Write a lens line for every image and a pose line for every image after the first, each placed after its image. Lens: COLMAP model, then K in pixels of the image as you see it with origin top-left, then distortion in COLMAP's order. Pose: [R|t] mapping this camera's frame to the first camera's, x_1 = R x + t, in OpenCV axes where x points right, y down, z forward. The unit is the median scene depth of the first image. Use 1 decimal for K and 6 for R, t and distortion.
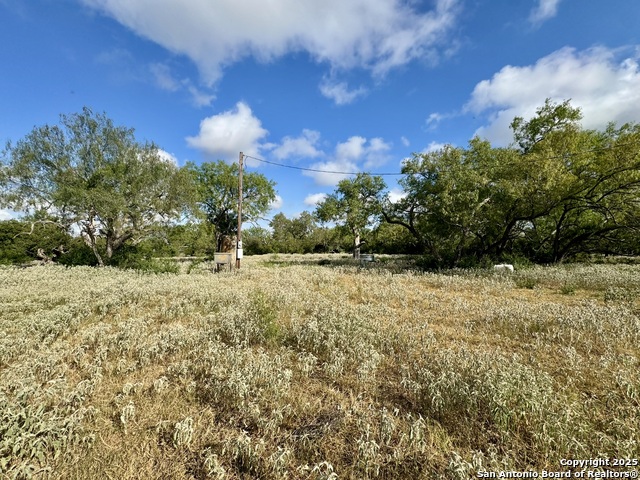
lens RADIAL K [[256.6, 0, 322.0], [0, 256.6, 239.2], [0, 0, 1]] dist [0.000544, 0.000036]
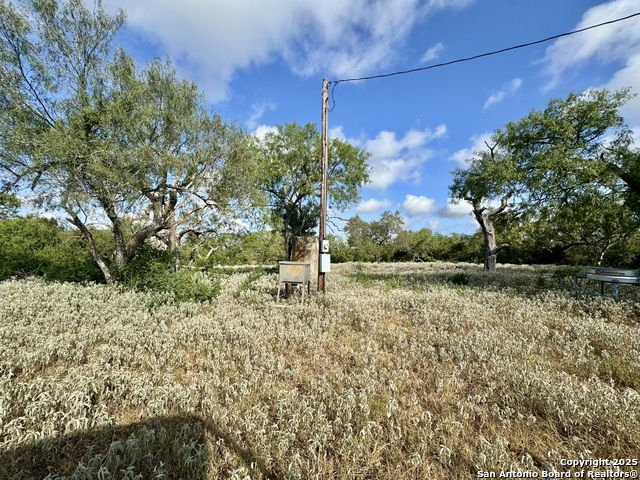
lens RADIAL K [[256.6, 0, 322.0], [0, 256.6, 239.2], [0, 0, 1]] dist [0.000544, 0.000036]
pose [[0.965771, -0.017050, -0.258836, -0.130805], [0.008803, 0.999417, -0.032986, 0.016952], [0.259248, 0.029578, 0.965358, 0.339220]]
